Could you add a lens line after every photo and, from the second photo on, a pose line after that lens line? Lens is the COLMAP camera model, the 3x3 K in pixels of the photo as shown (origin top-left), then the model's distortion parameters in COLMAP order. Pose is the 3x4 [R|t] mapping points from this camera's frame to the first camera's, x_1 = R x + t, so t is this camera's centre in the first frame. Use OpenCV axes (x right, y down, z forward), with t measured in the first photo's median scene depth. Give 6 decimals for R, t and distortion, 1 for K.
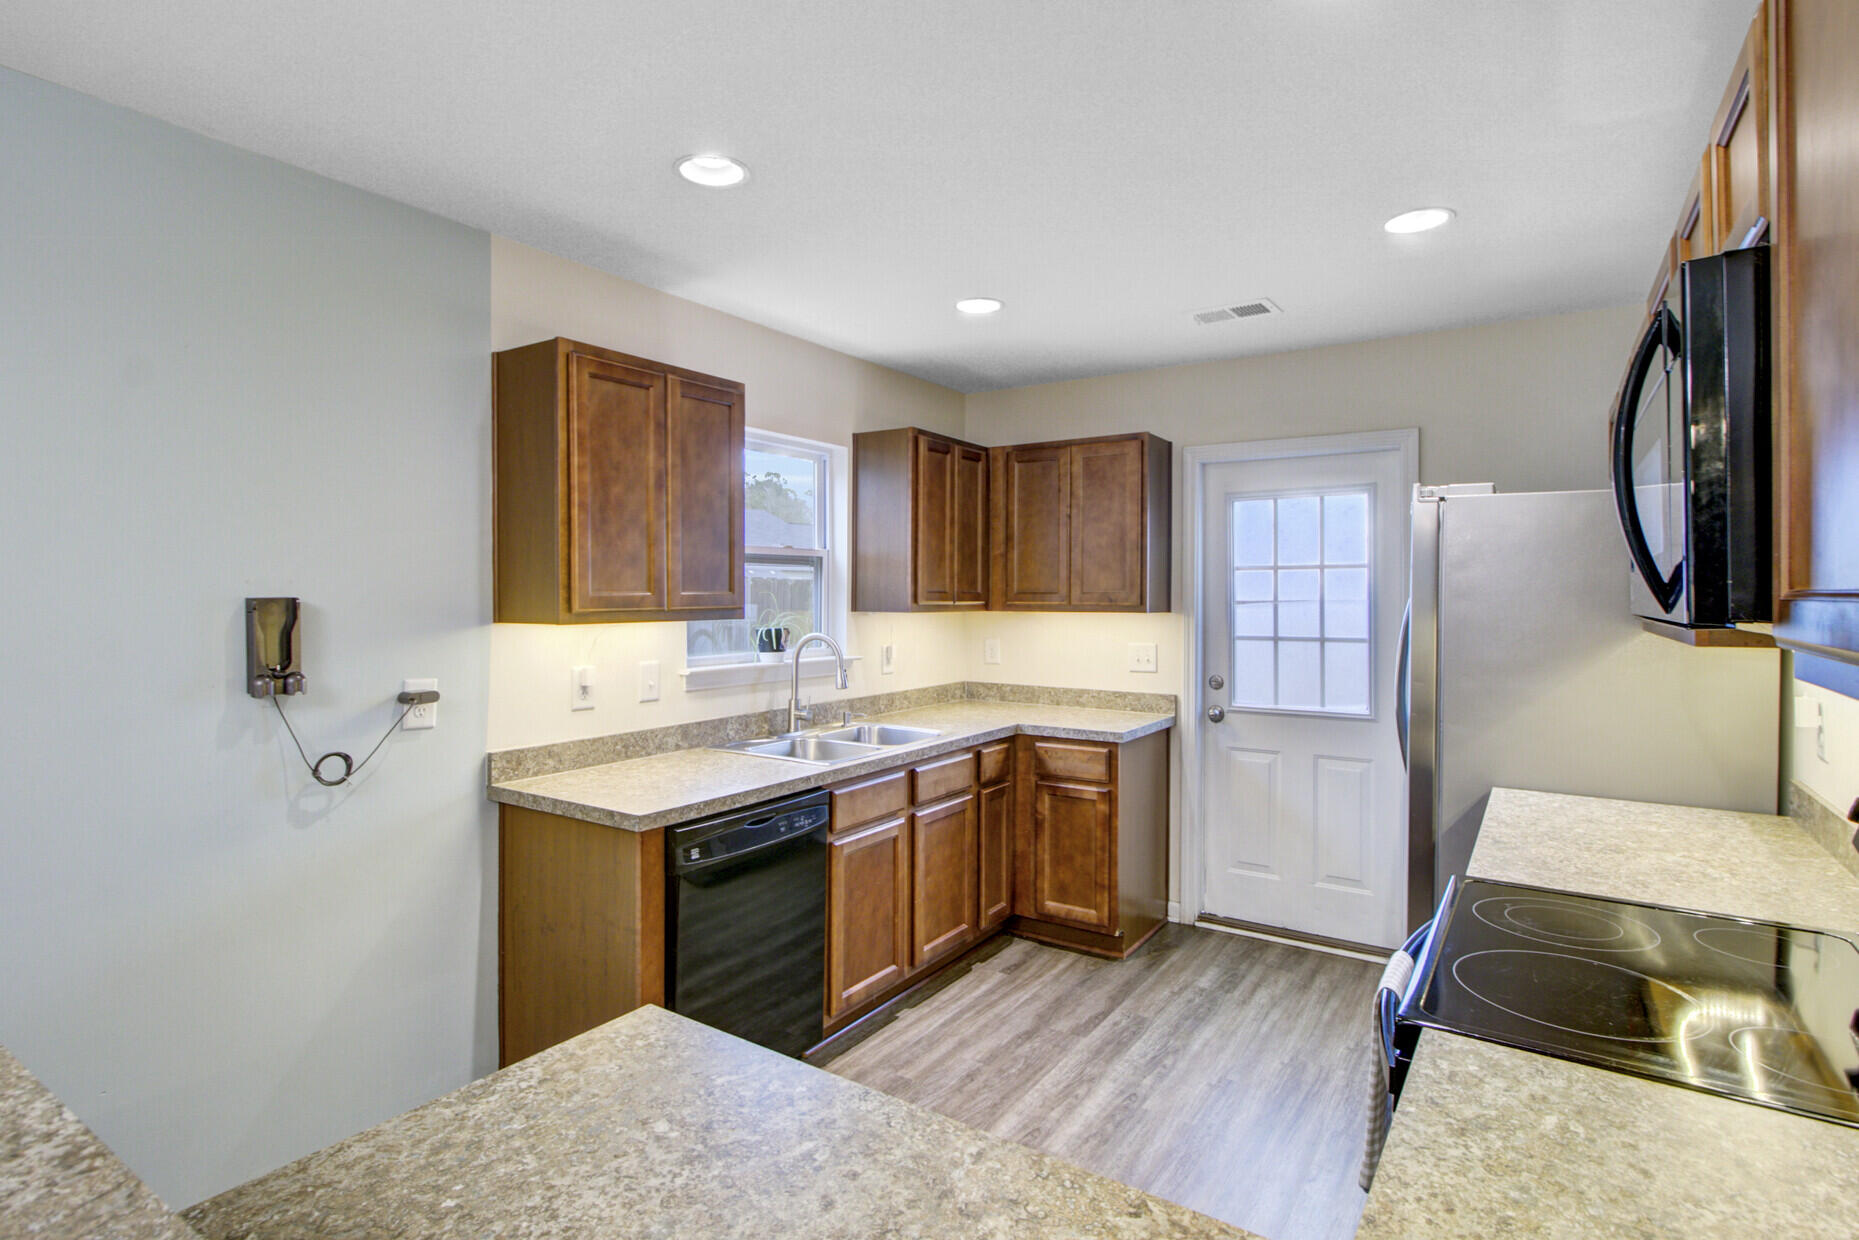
lens RADIAL K [[968.1, 0, 924.3], [0, 968.1, 595.3], [0, 0, 1]] dist [0.000192, 0.000373]
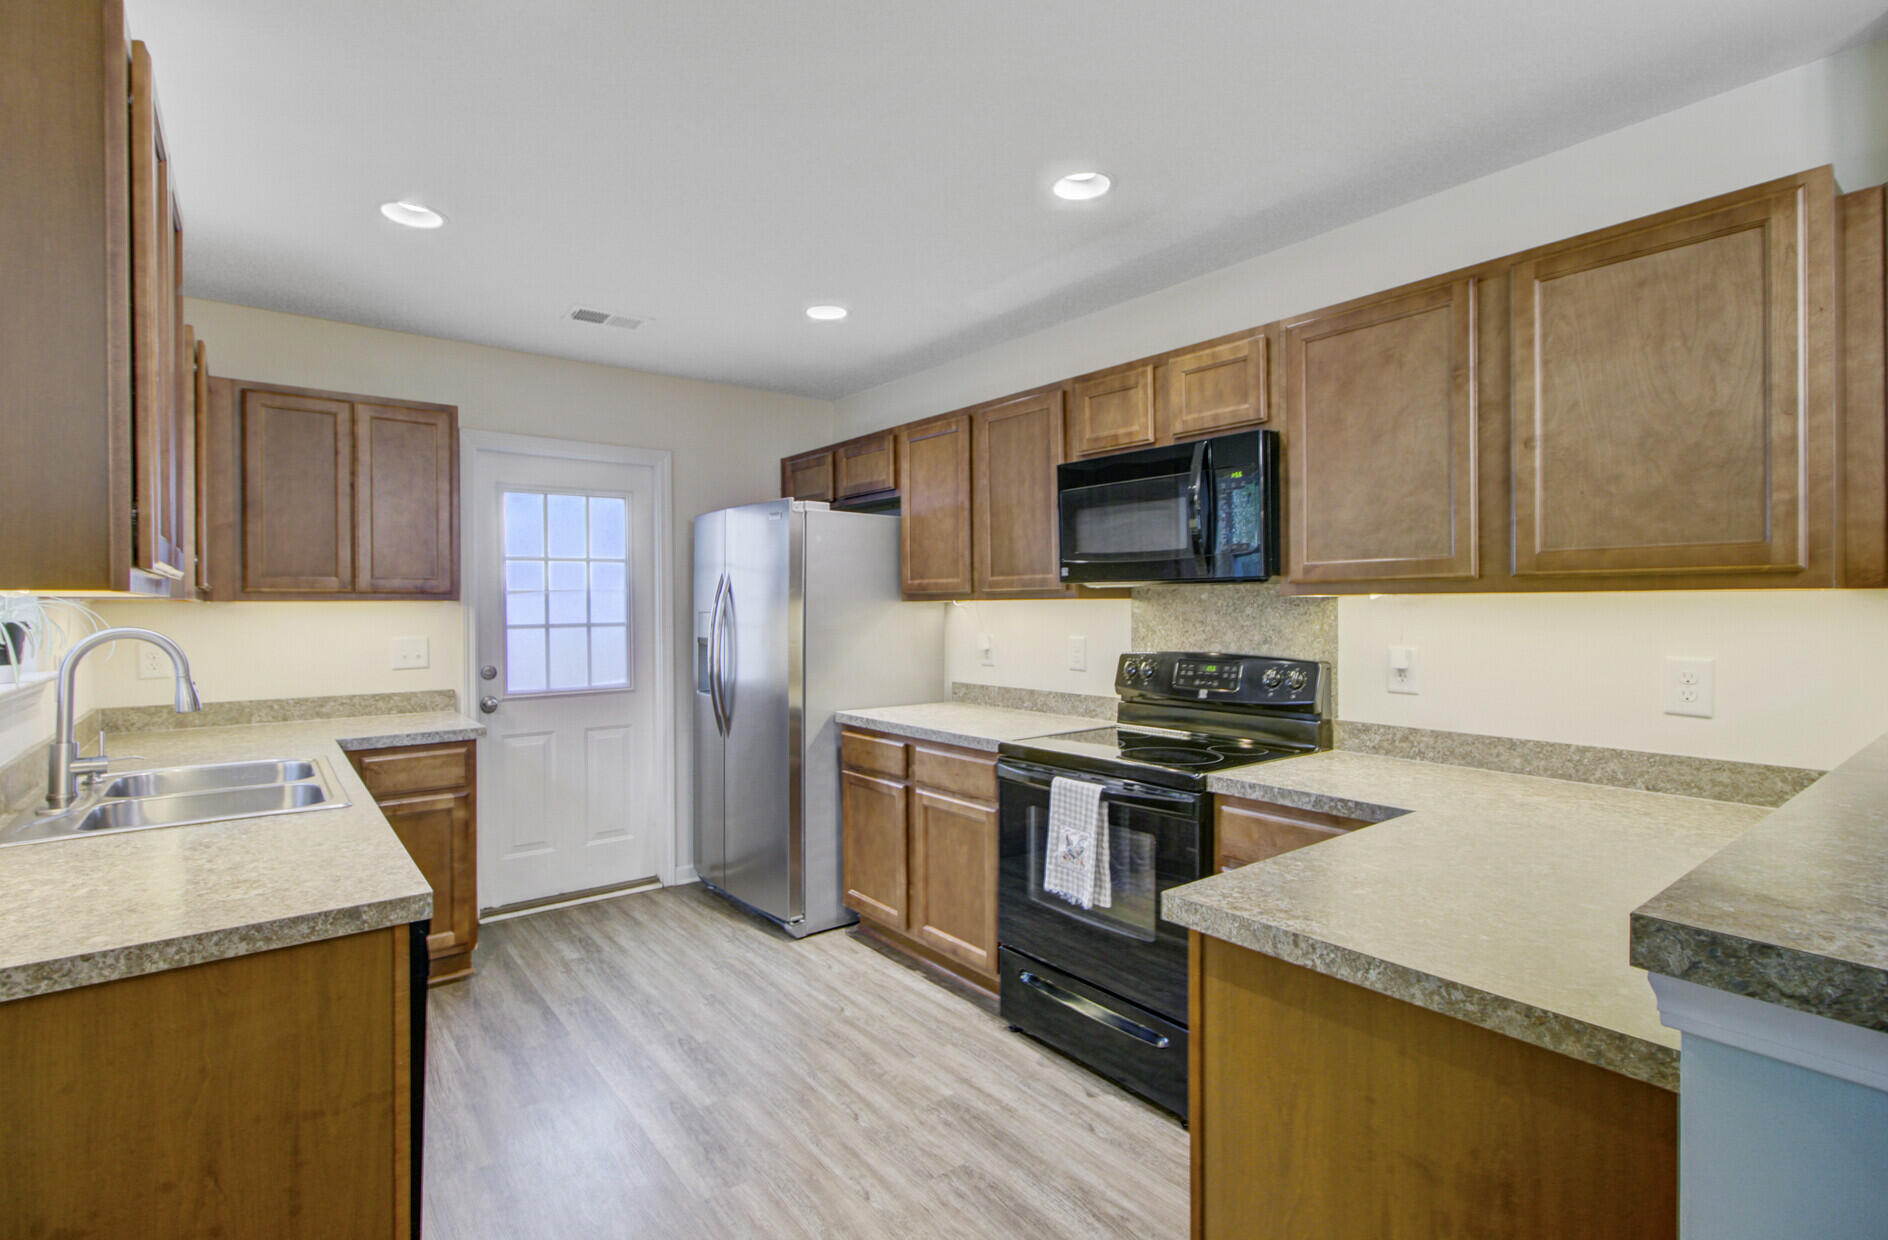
lens RADIAL K [[879.4, 0, 944.0], [0, 879.4, 620.0], [0, 0, 1]] dist [-0.001853, 0.000022]
pose [[0.290470, -0.017477, 0.956724, -0.466596], [0.008824, 0.999840, 0.015586, 0.029116], [-0.956843, 0.003915, 0.290578, 0.327695]]
